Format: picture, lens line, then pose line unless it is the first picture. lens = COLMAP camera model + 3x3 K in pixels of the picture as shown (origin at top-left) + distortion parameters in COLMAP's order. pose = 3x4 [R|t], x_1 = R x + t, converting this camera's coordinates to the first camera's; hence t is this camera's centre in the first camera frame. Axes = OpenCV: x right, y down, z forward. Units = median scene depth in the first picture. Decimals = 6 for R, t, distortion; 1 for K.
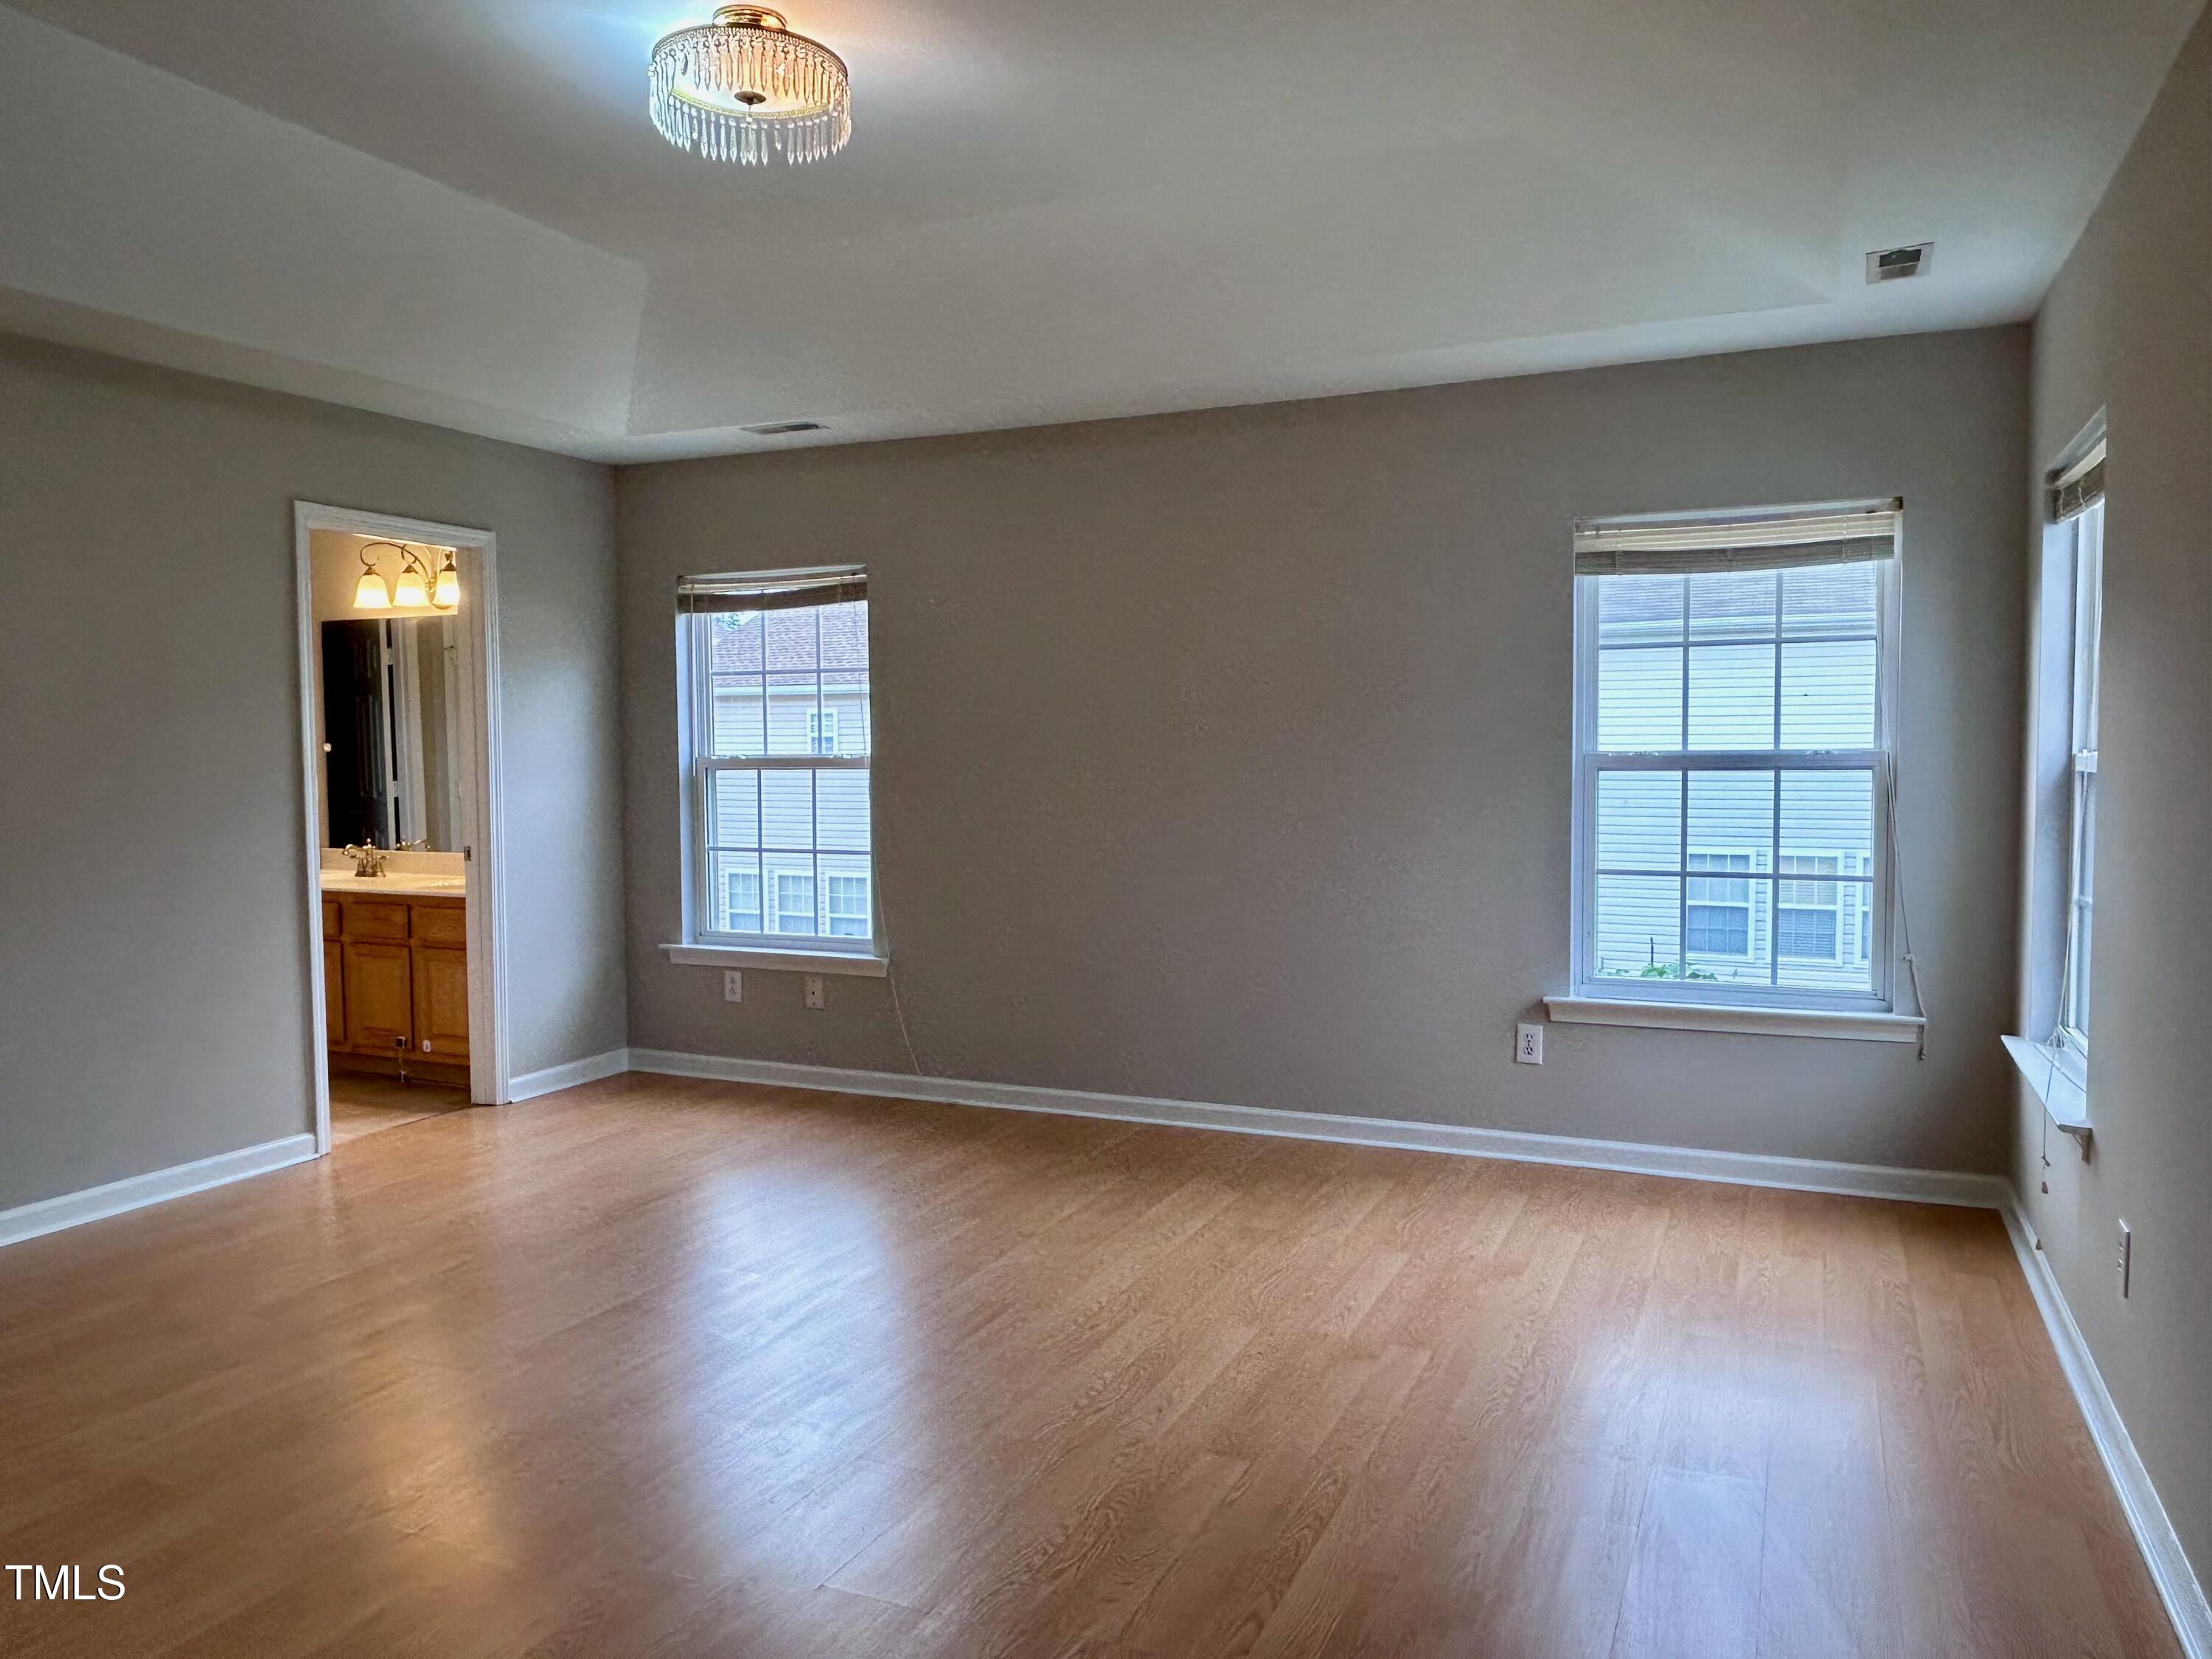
lens RADIAL K [[1539.0, 0, 1106.0], [0, 1539.0, 829.5], [0, 0, 1]] dist [0.000767, 0.000258]
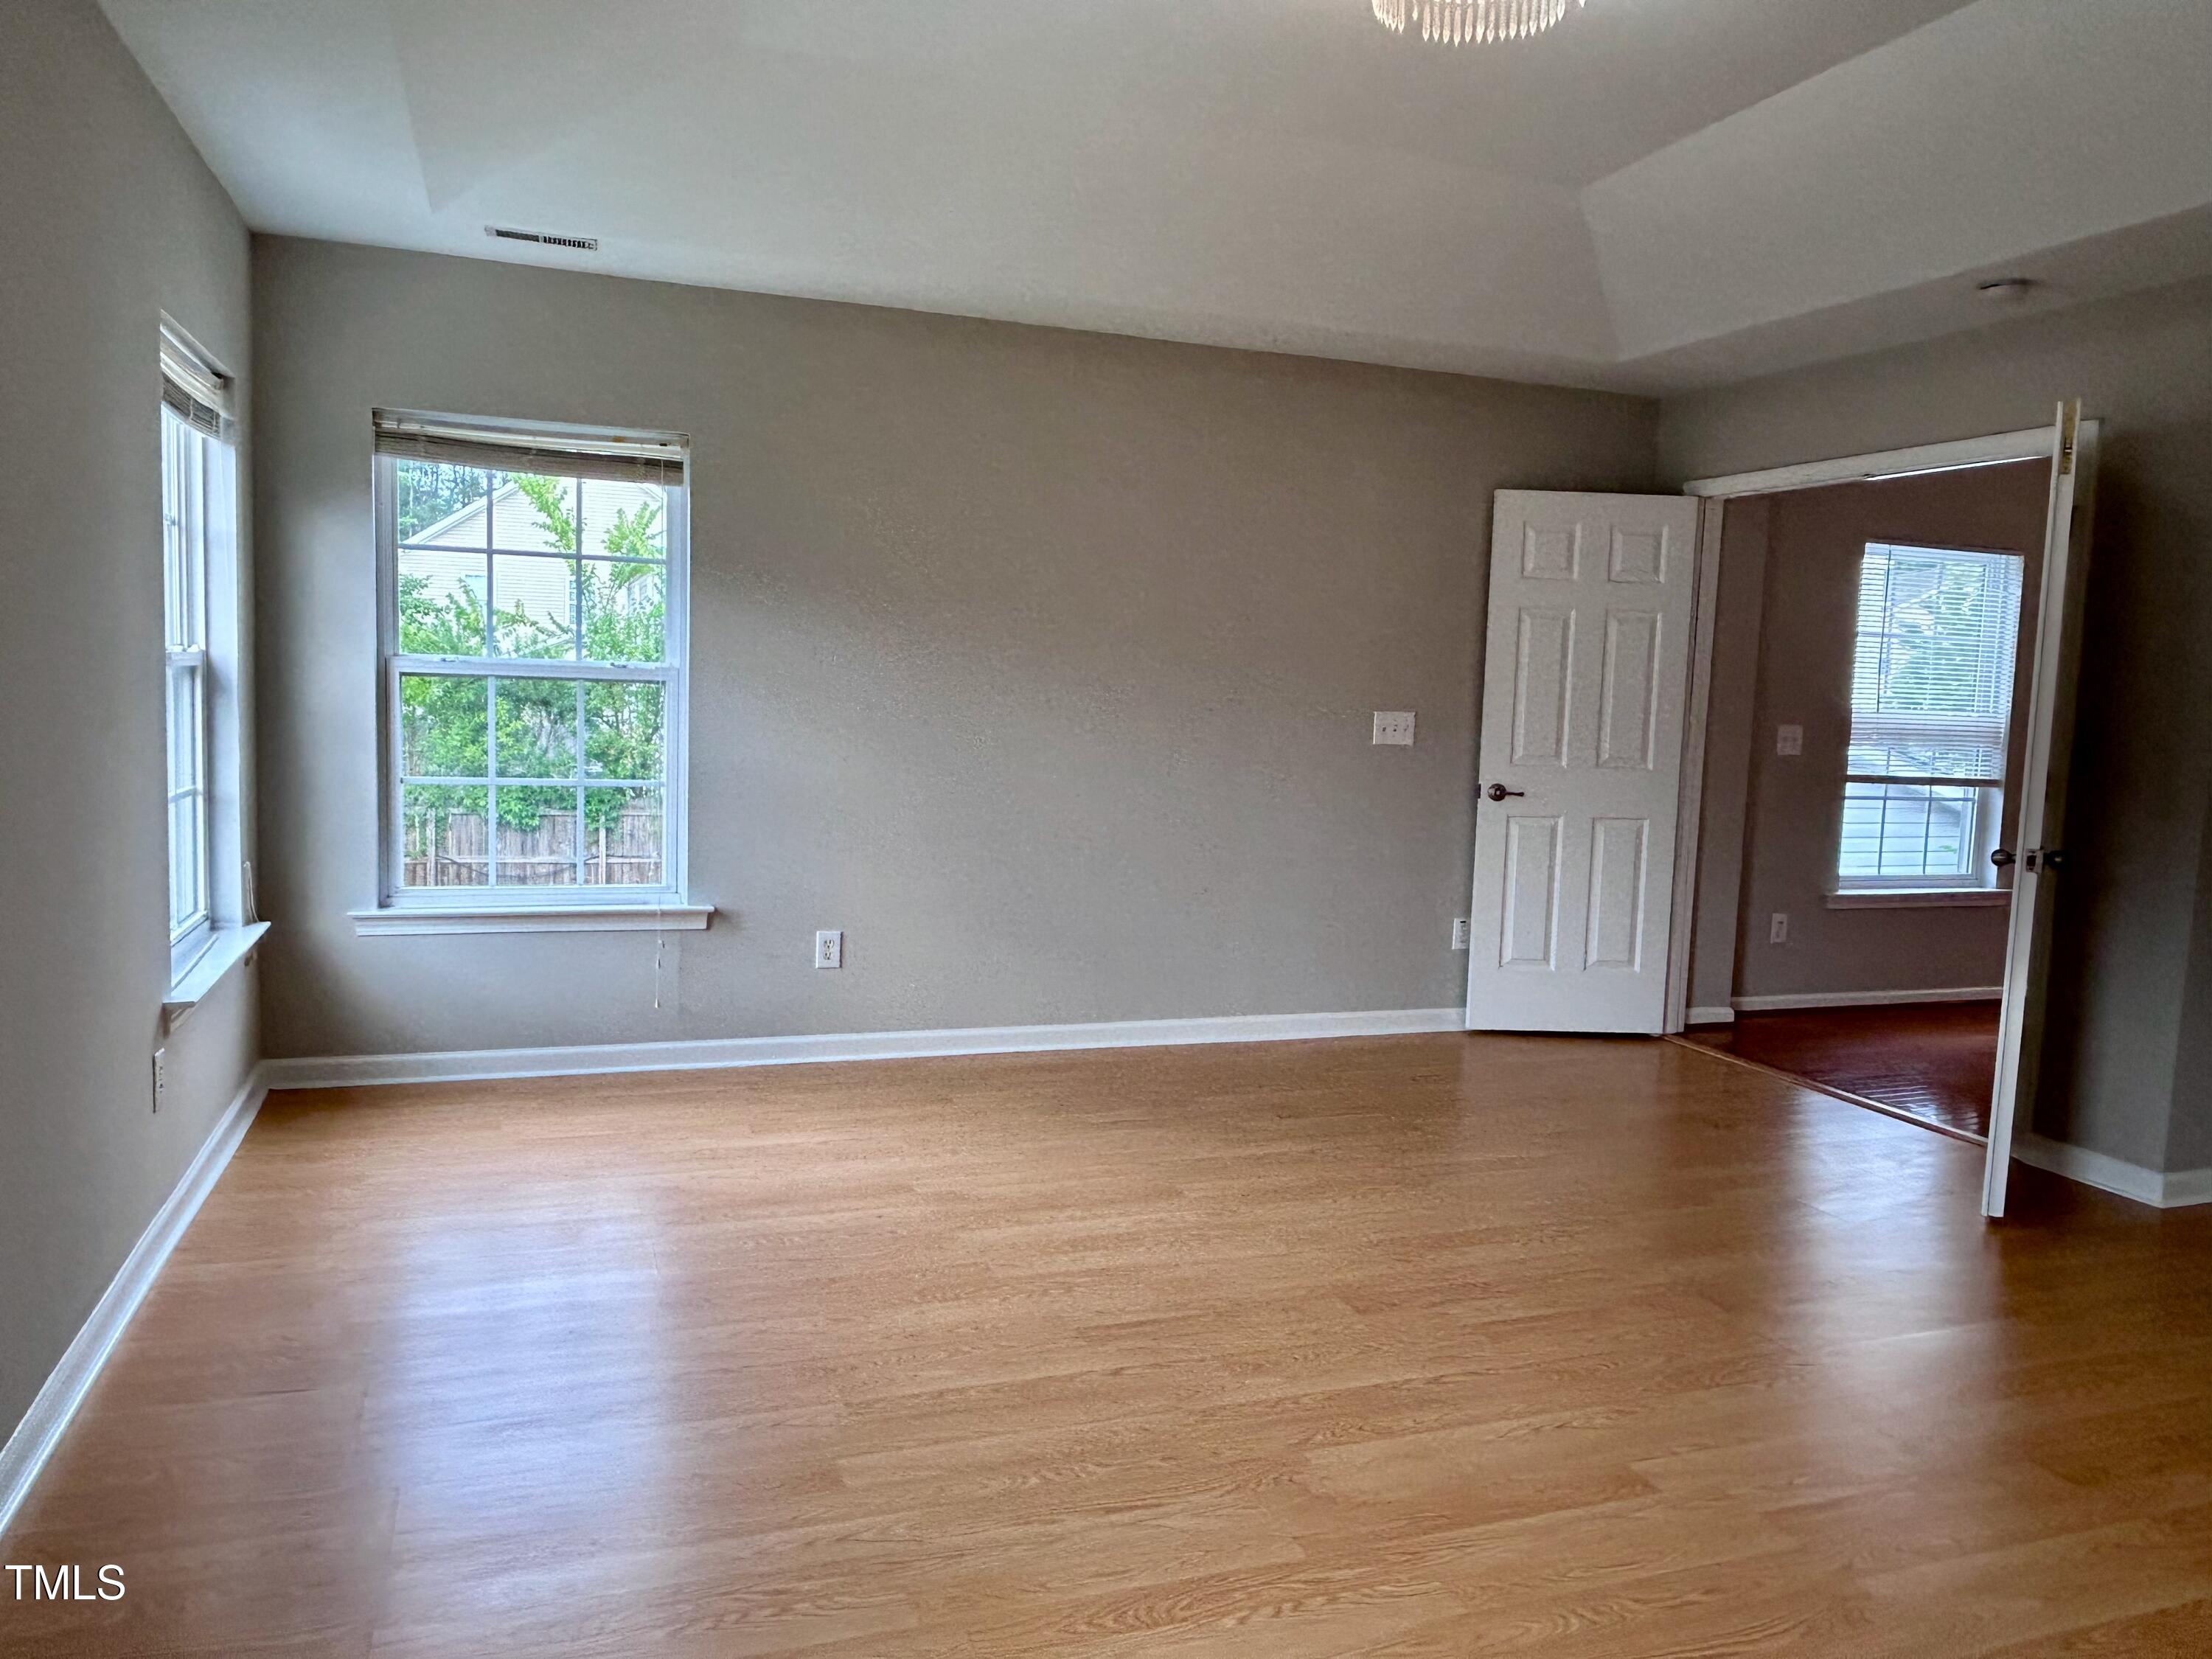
lens RADIAL K [[1539.0, 0, 1106.0], [0, 1539.0, 829.5], [0, 0, 1]] dist [0.000767, 0.000258]
pose [[-0.702992, -0.086218, 0.705952, -0.682888], [0.010094, 0.991315, 0.131121, -0.075656], [-0.711126, 0.099302, -0.696017, 1.653954]]
